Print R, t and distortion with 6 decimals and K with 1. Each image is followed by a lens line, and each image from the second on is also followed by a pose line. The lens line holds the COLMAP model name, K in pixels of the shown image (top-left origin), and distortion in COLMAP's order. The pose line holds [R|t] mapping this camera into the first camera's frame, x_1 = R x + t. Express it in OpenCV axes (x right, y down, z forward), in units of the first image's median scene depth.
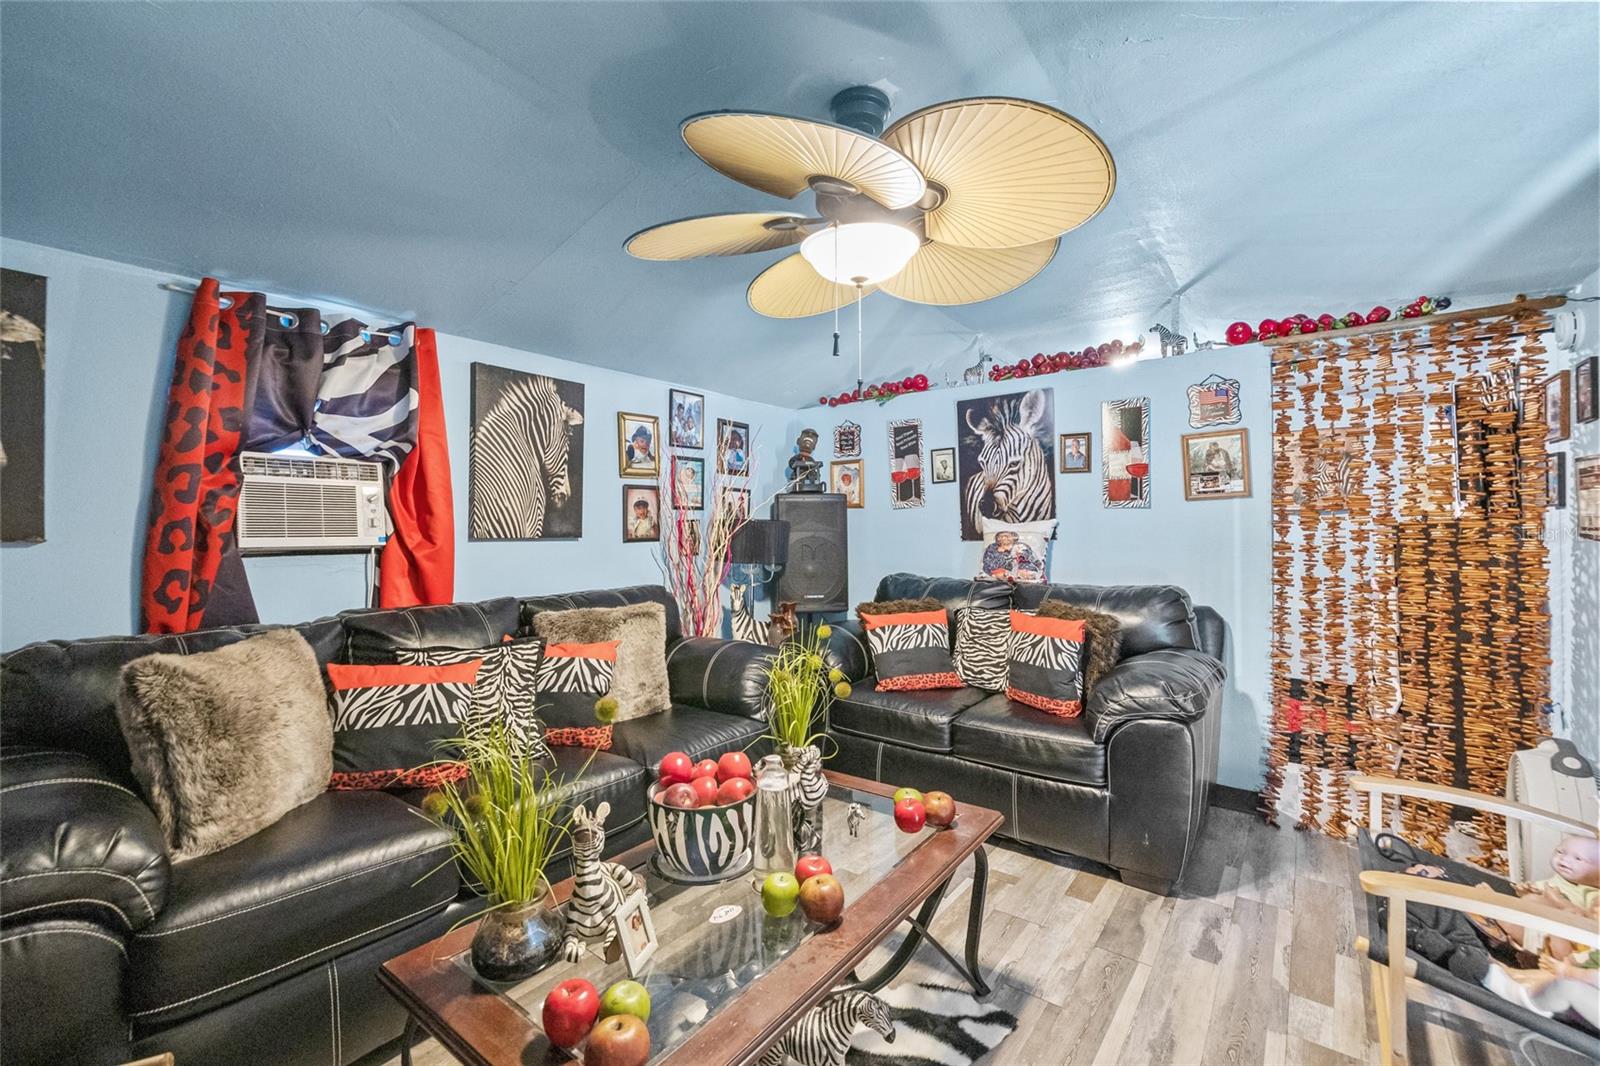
lens RADIAL K [[680.1, 0, 796.1], [0, 680.1, 528.5], [0, 0, 1]] dist [0.002685, -0.000832]
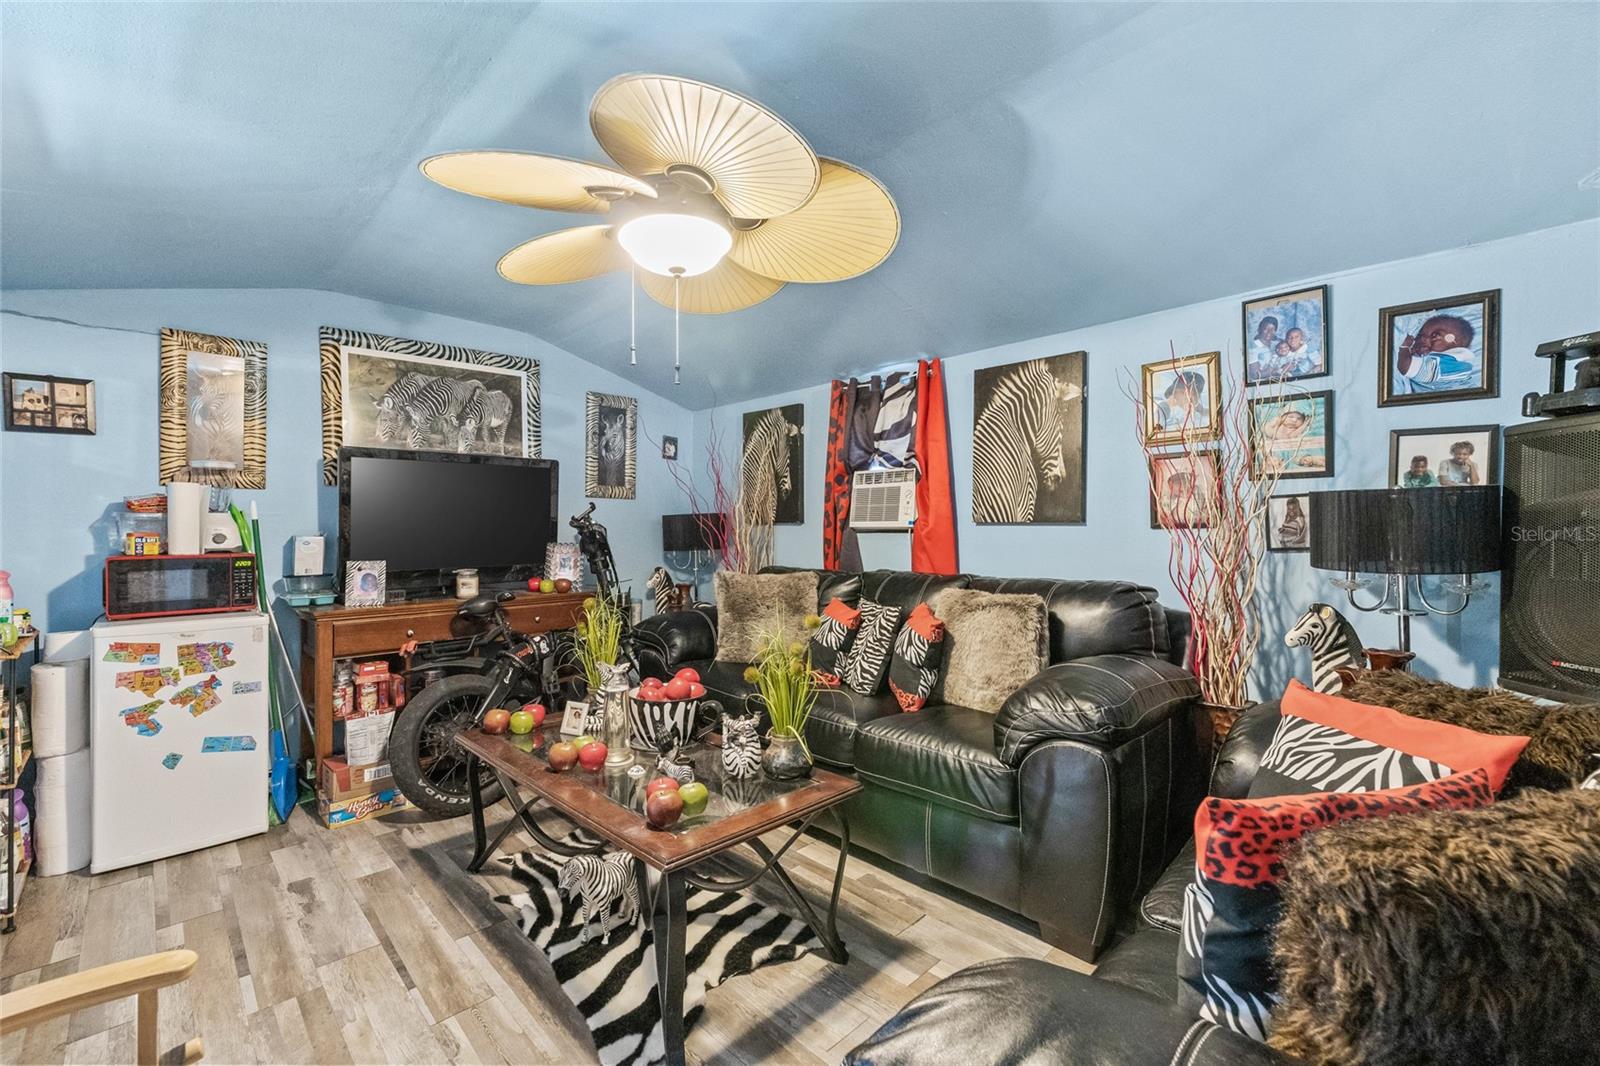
lens RADIAL K [[680.1, 0, 796.8], [0, 680.1, 533.7], [0, 0, 1]] dist [0.002685, -0.000832]
pose [[-0.147086, 0.016176, -0.988991, 0.669169], [0.007133, 0.999858, 0.015293, 0.012774], [0.989098, -0.004805, -0.147180, 0.802362]]
